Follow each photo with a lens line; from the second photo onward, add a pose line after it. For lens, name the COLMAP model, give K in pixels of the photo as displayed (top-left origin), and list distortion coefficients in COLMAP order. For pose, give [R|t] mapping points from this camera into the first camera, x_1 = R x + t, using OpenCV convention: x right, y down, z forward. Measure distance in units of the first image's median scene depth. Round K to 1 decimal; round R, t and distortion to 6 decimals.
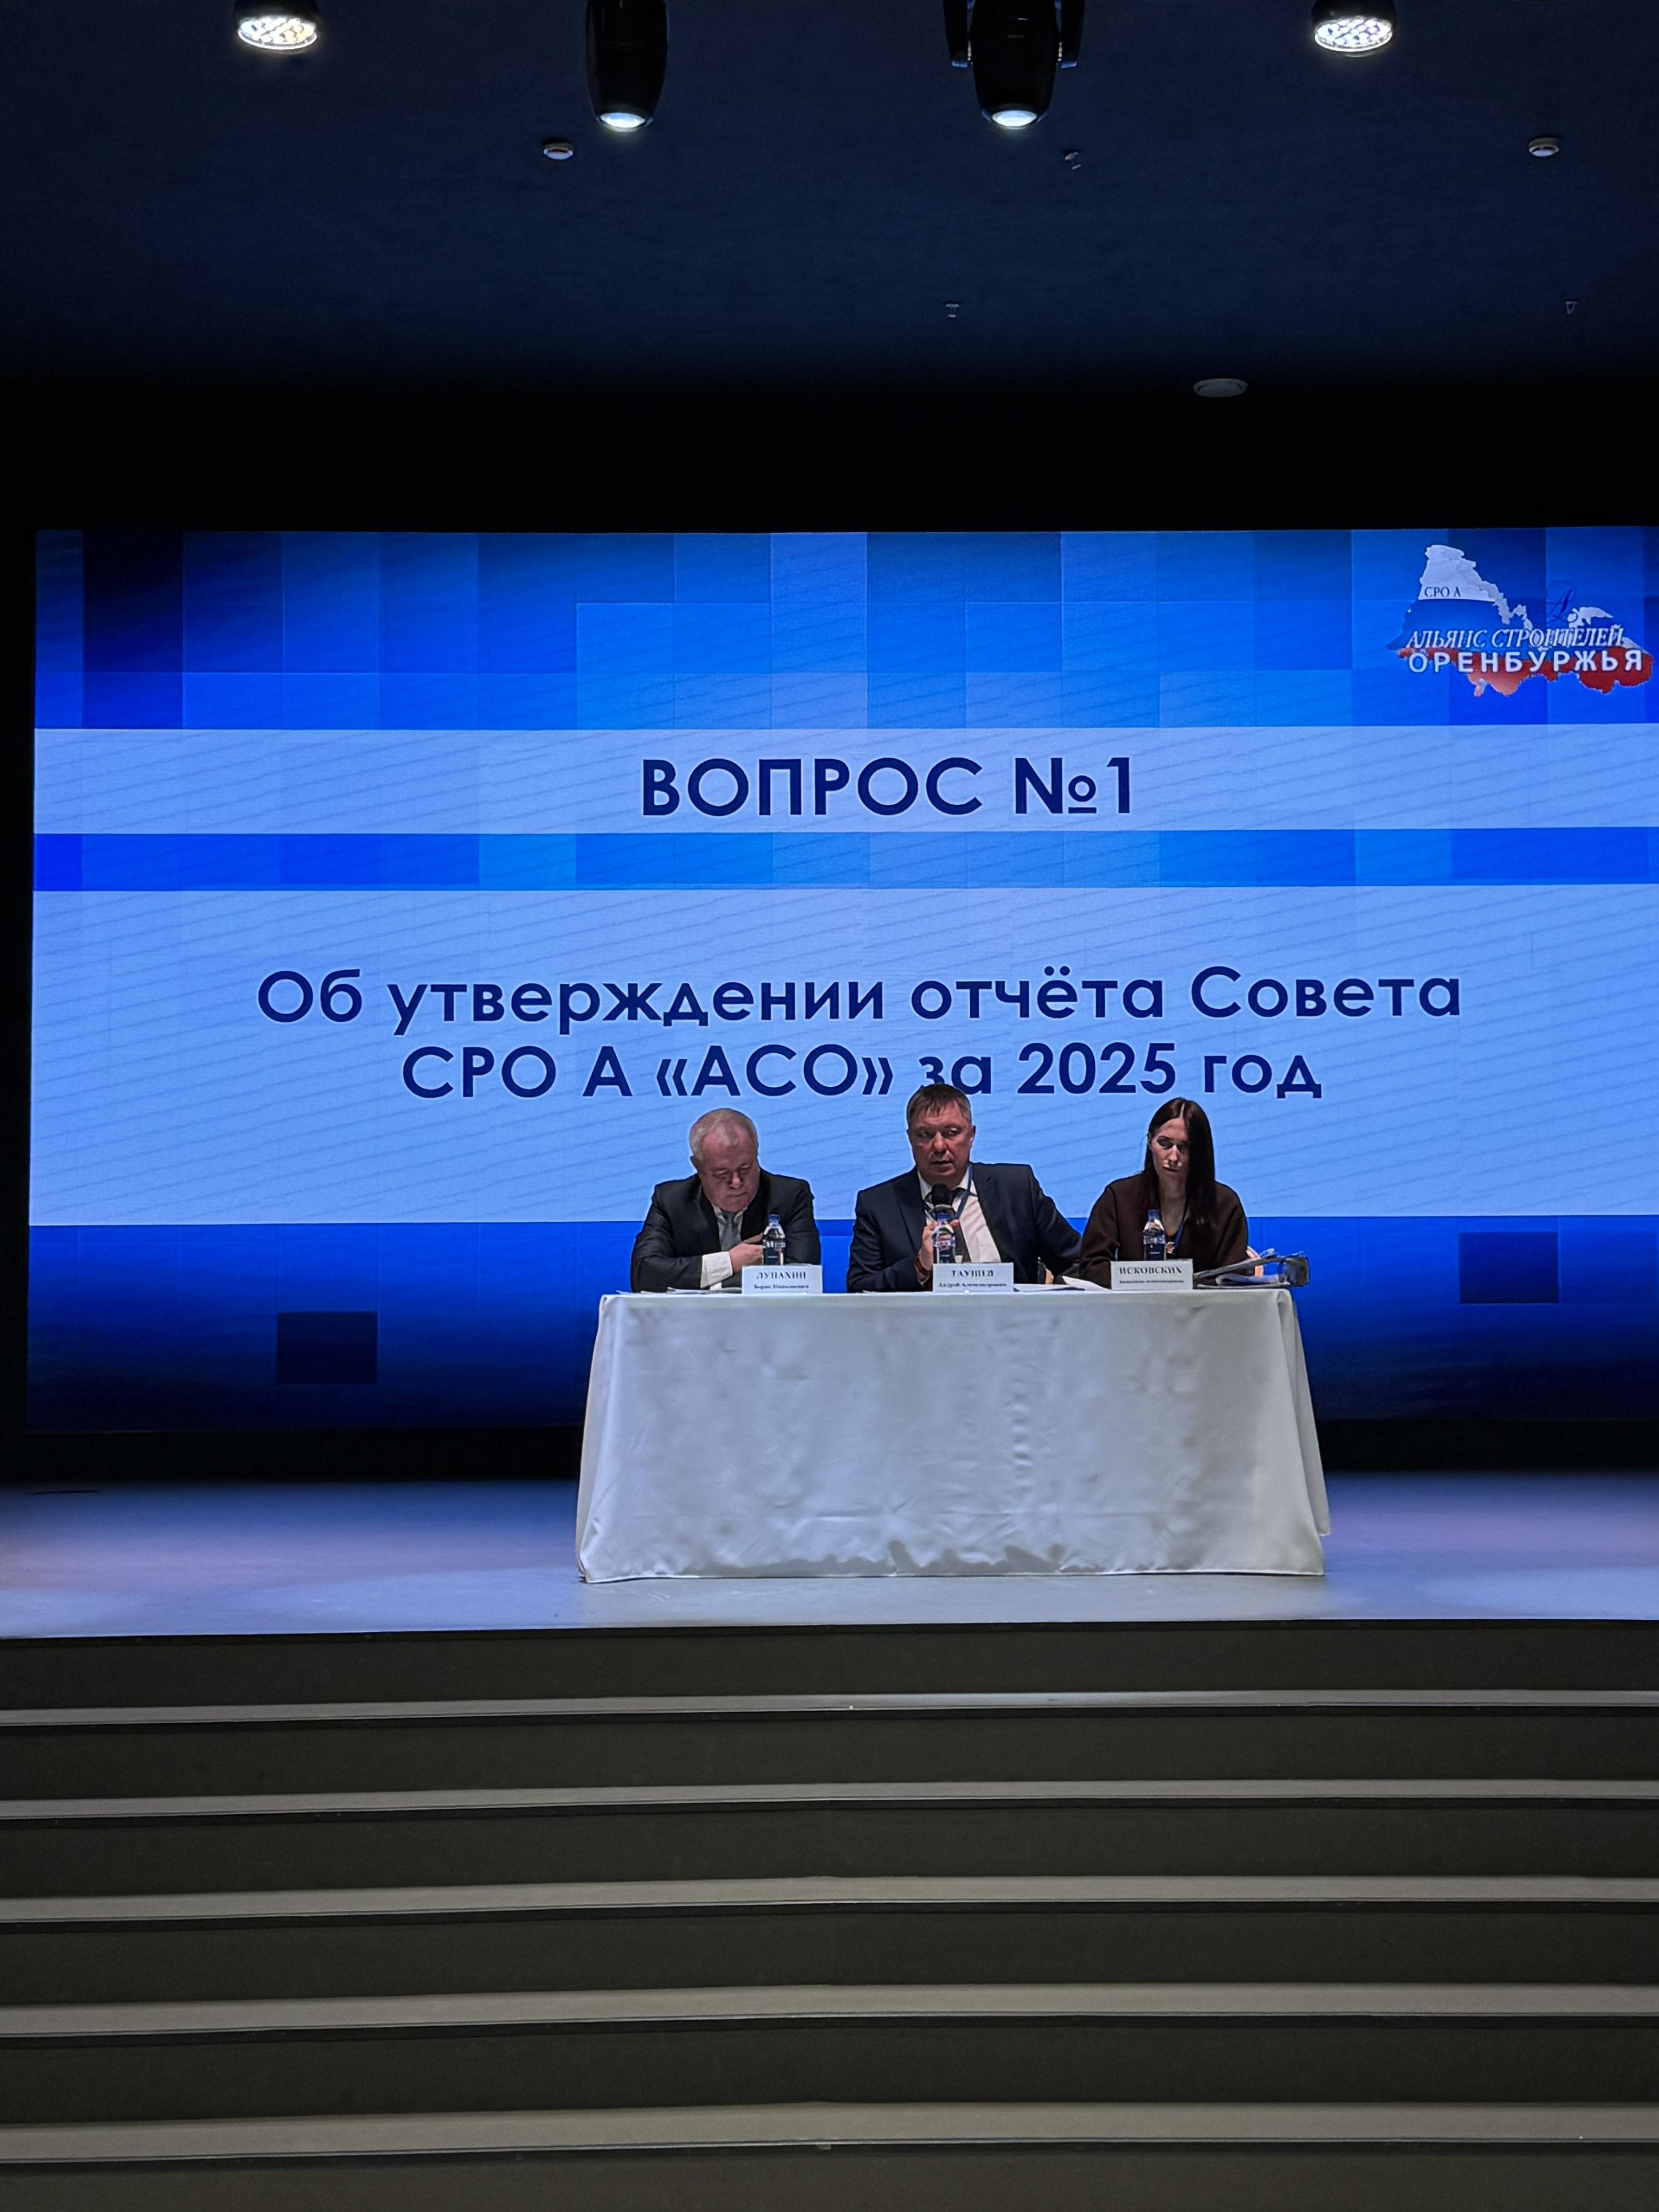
lens RADIAL K [[3435.0, 0, 930.0], [0, 3435.0, 1074.5], [0, 0, 1]] dist [0.134739, 0.000000]
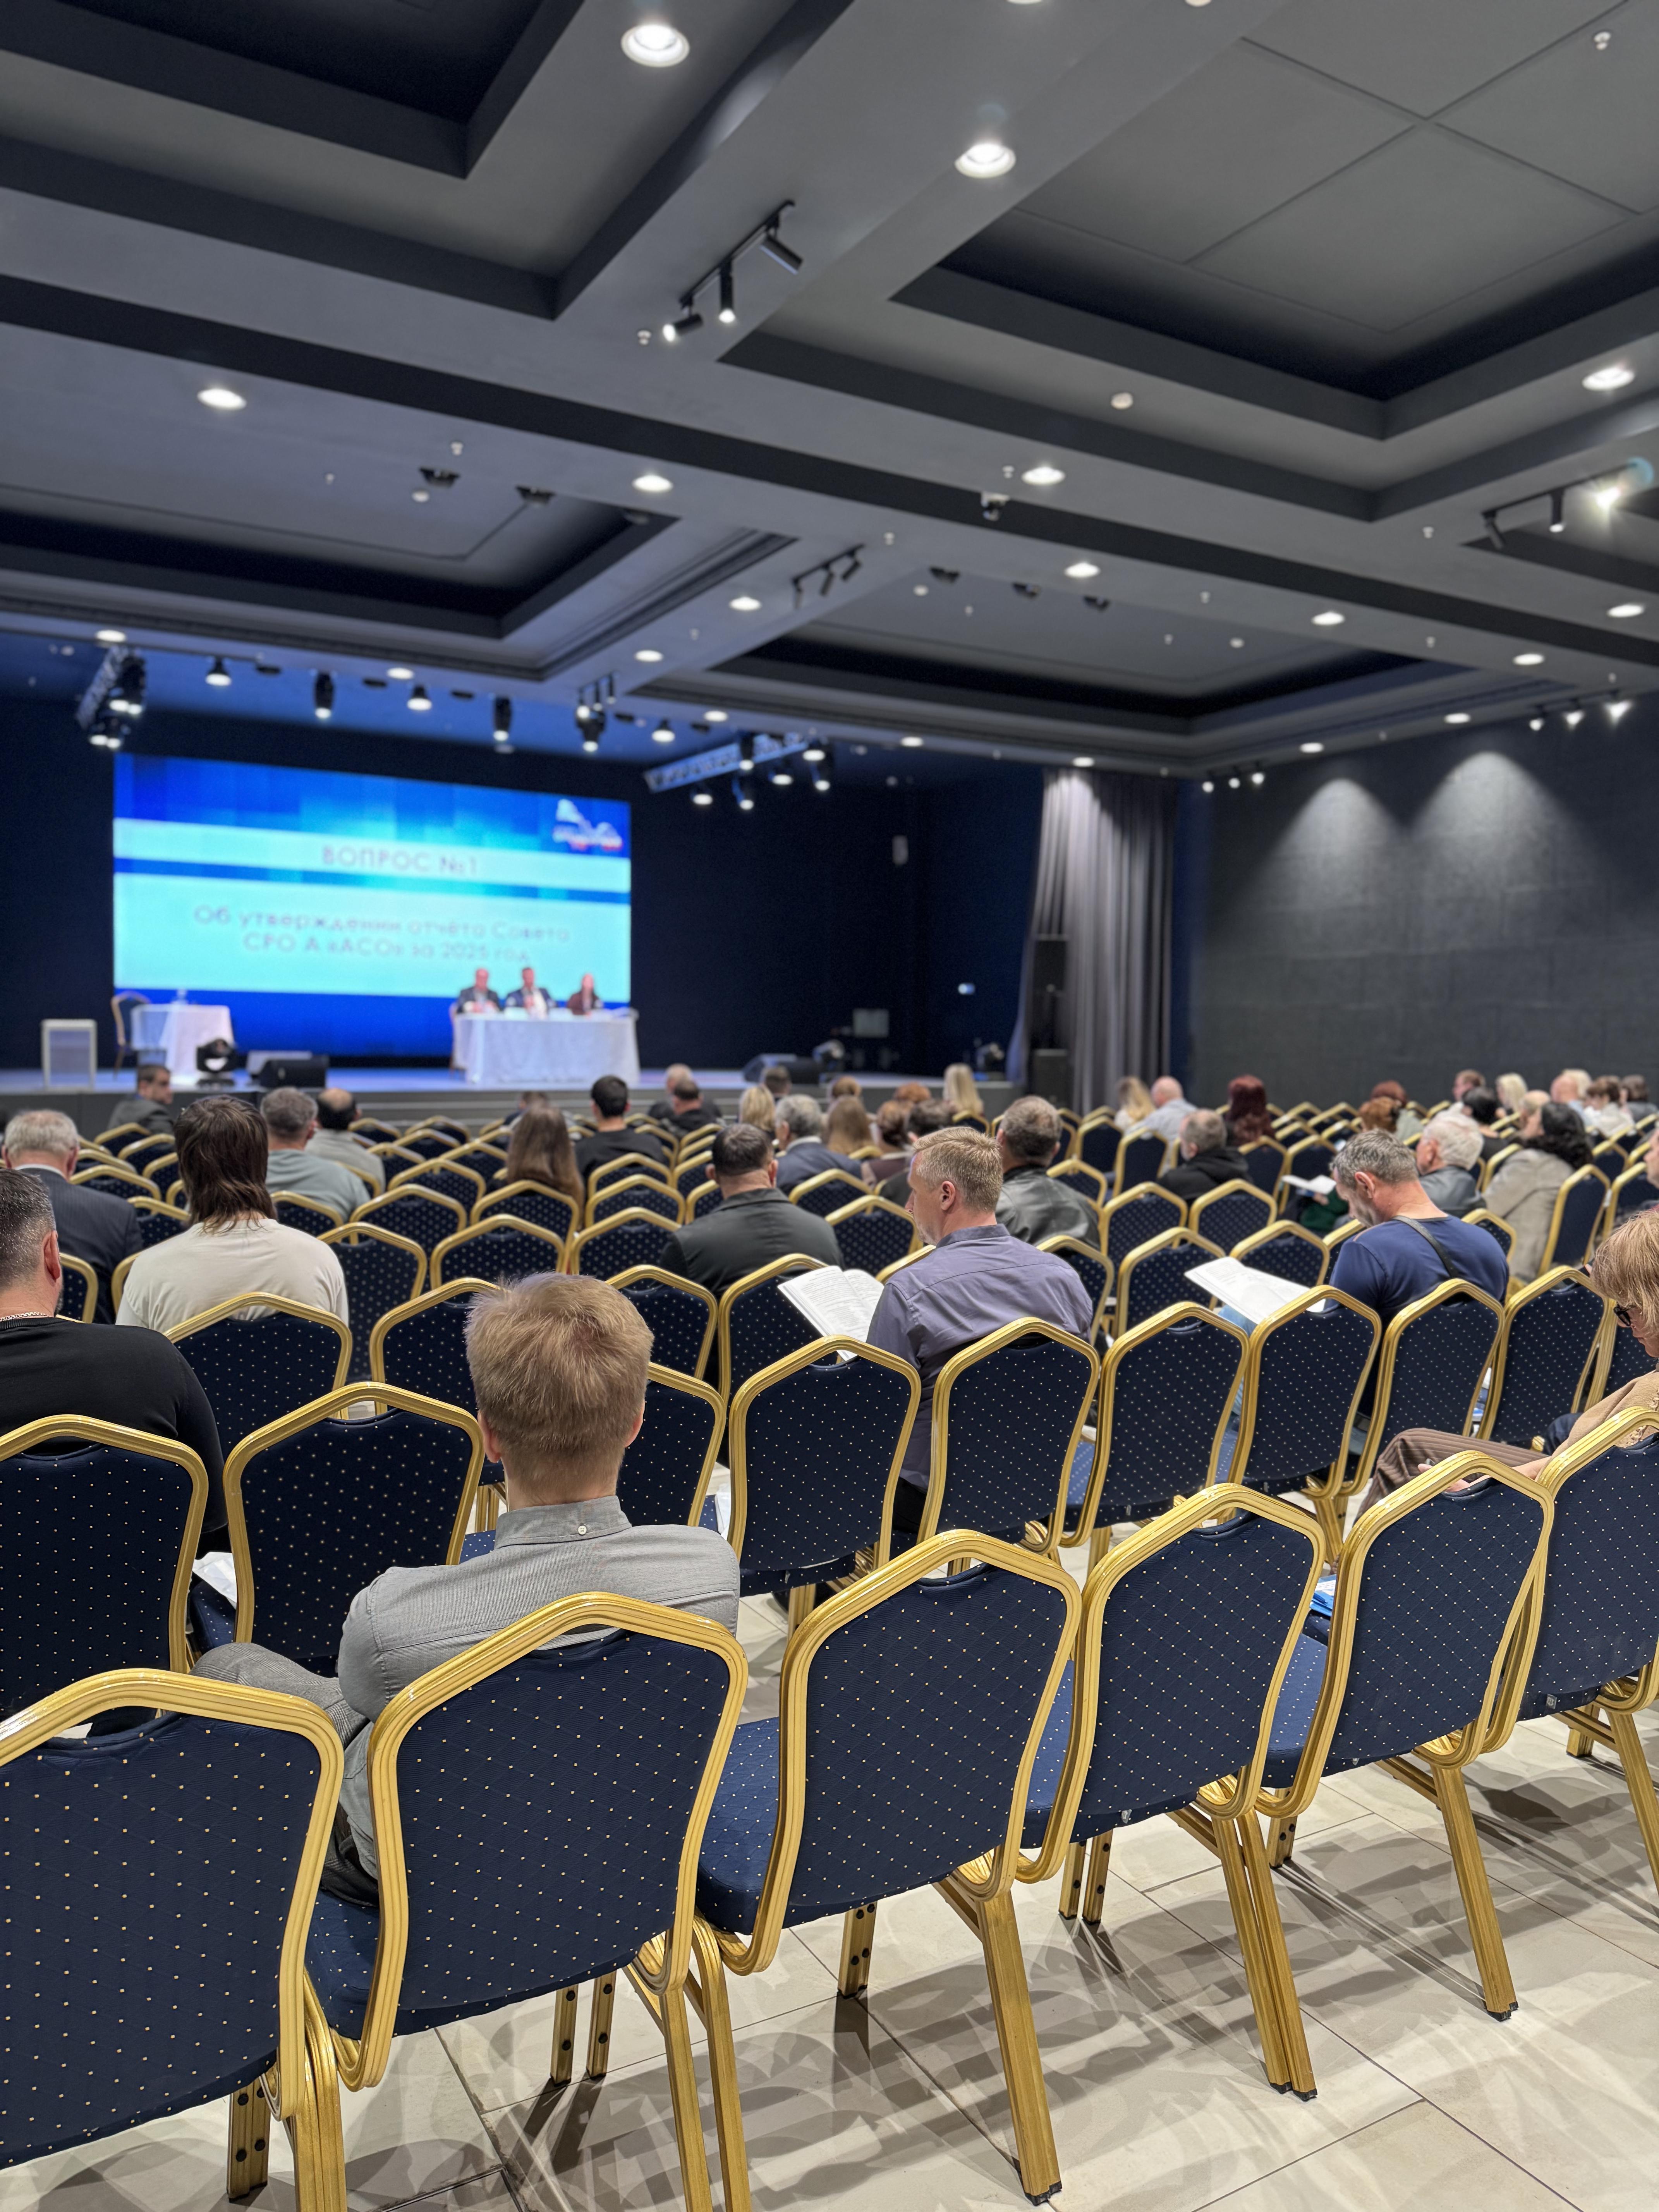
lens RADIAL K [[1552.3, 0, 821.4], [0, 1552.3, 1089.7], [0, 0, 1]] dist [0.060959, -0.064991]
pose [[0.870390, 0.005431, 0.492332, -0.650341], [-0.055785, 0.994588, 0.087649, -0.033199], [-0.489192, -0.103753, 0.865983, -0.813951]]
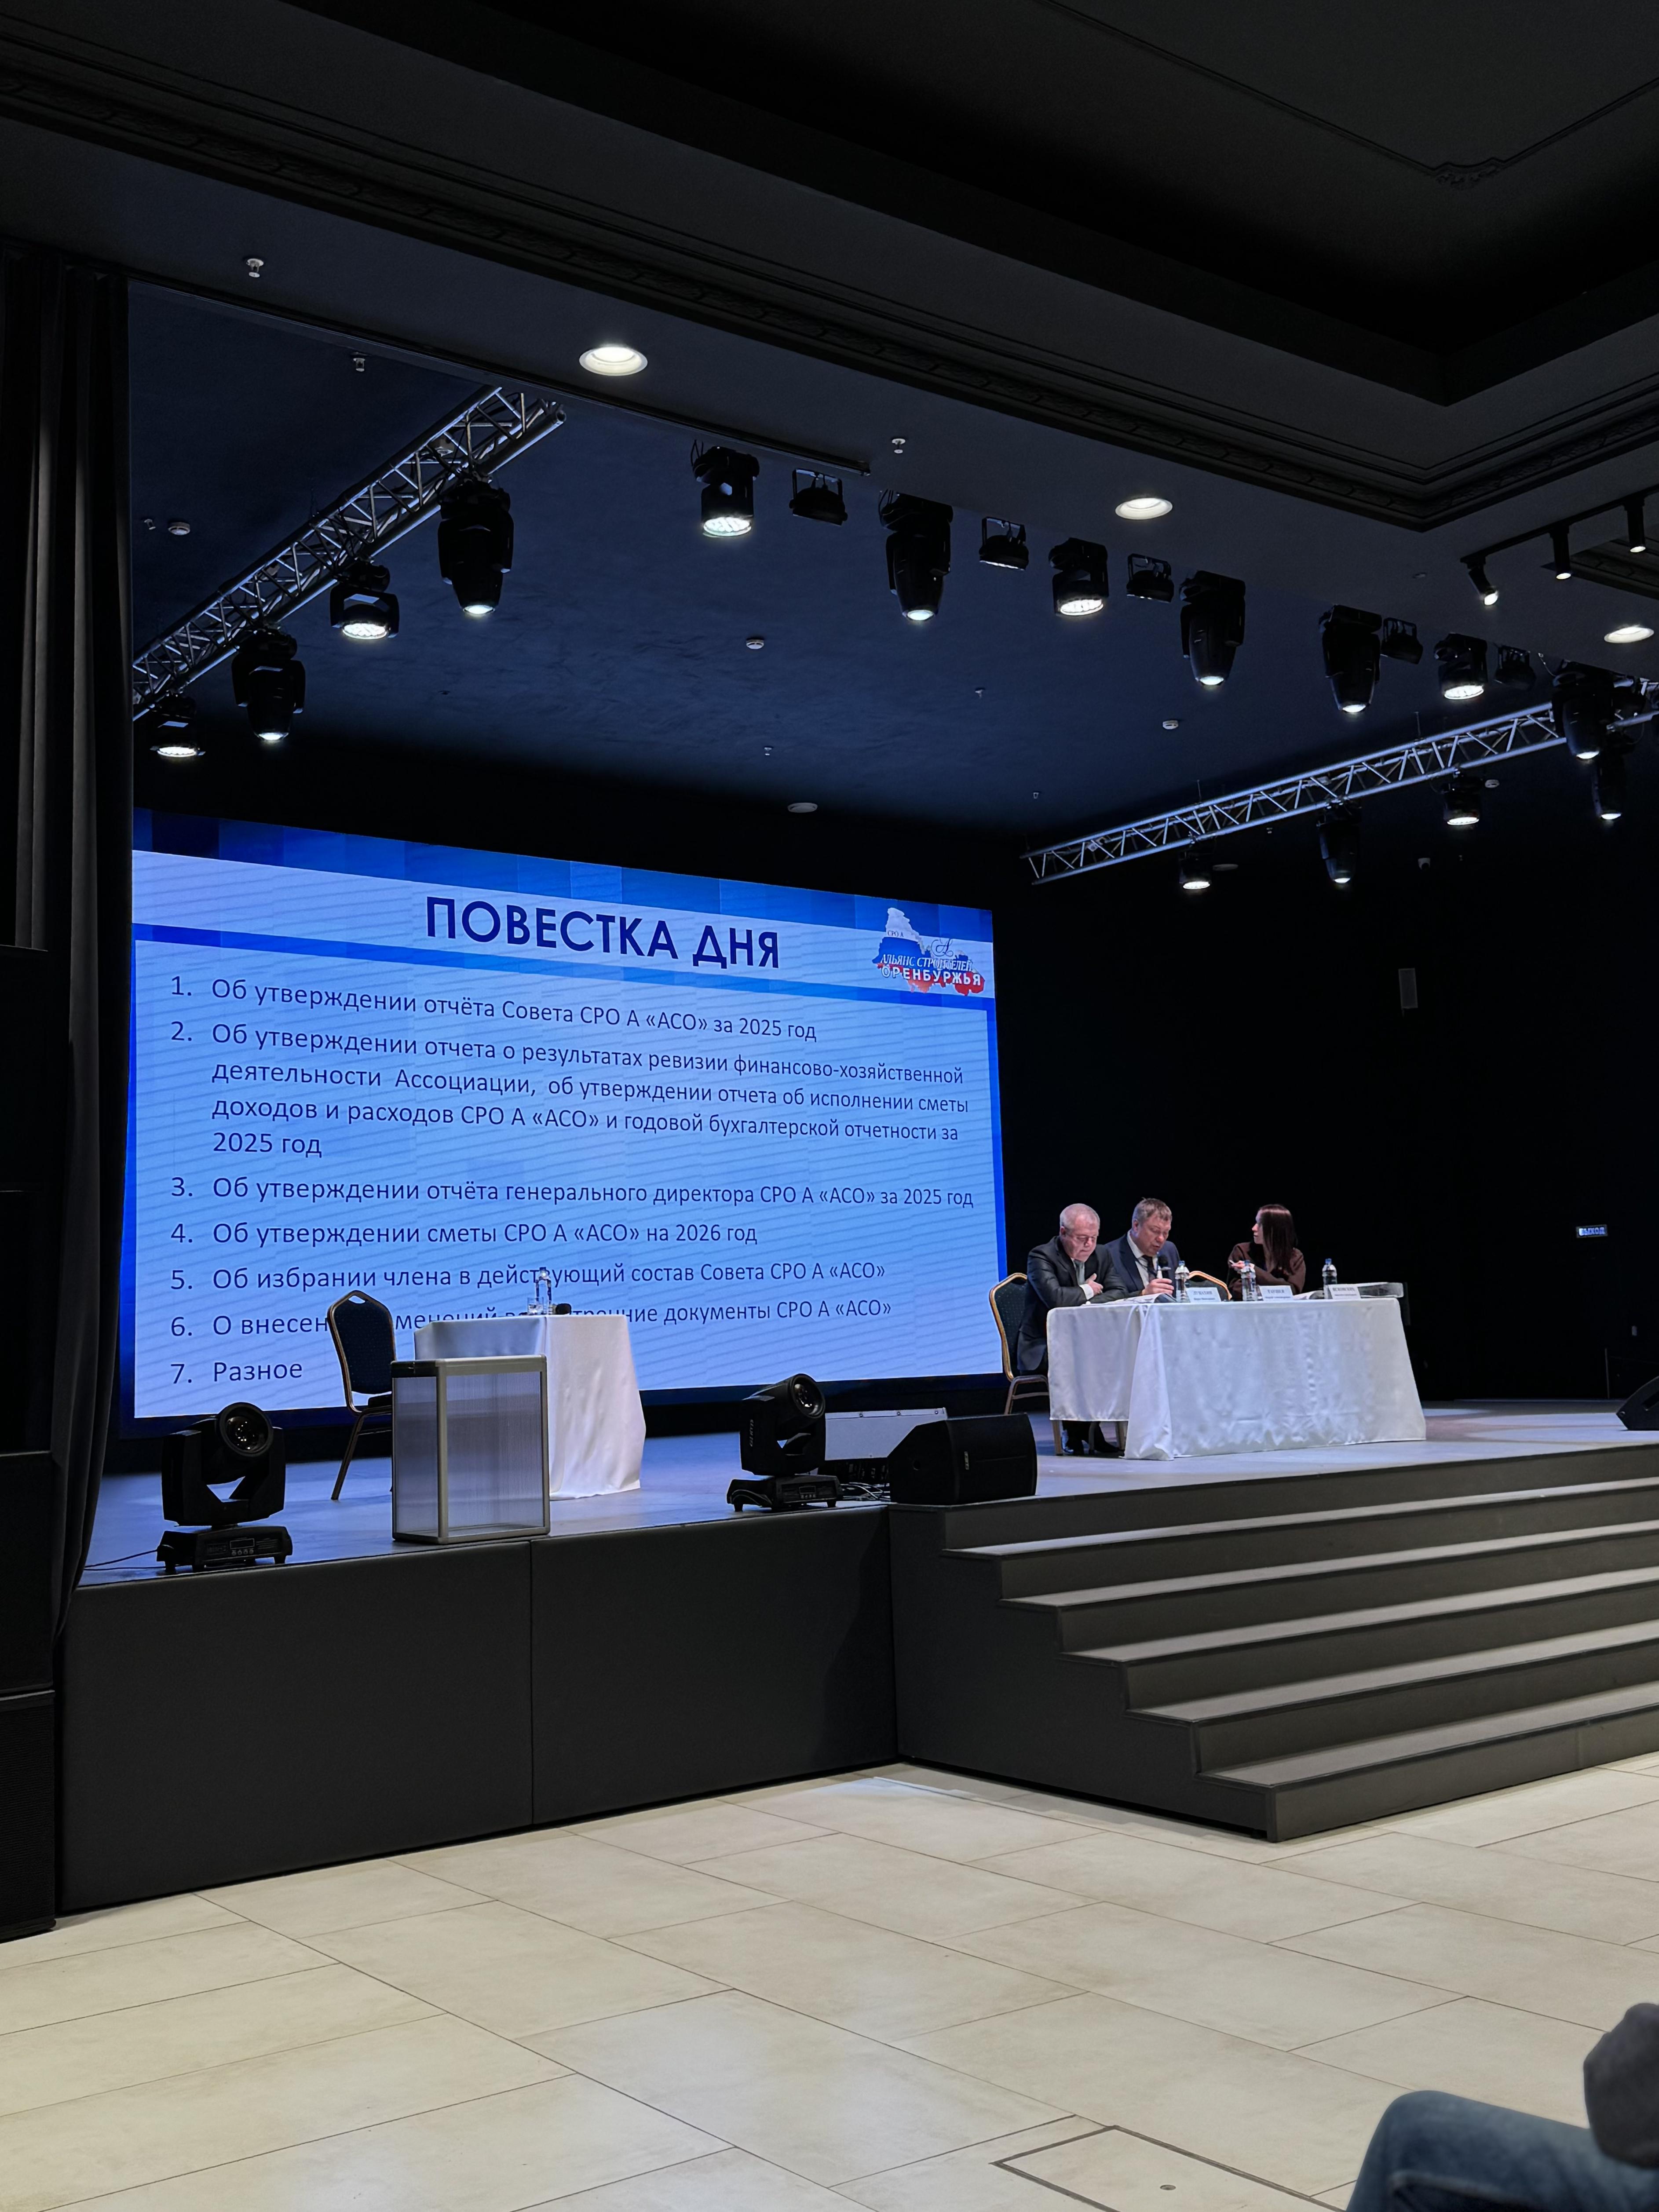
lens RADIAL K [[2211.5, 0, 843.9], [0, 2211.5, 1110.2], [0, 0, 1]] dist [0.136890, 0.000000]
pose [[0.809402, 0.040381, 0.585865, -0.925097], [-0.010757, 0.998485, -0.053960, 0.026627], [-0.587157, 0.037373, 0.808610, 0.134487]]
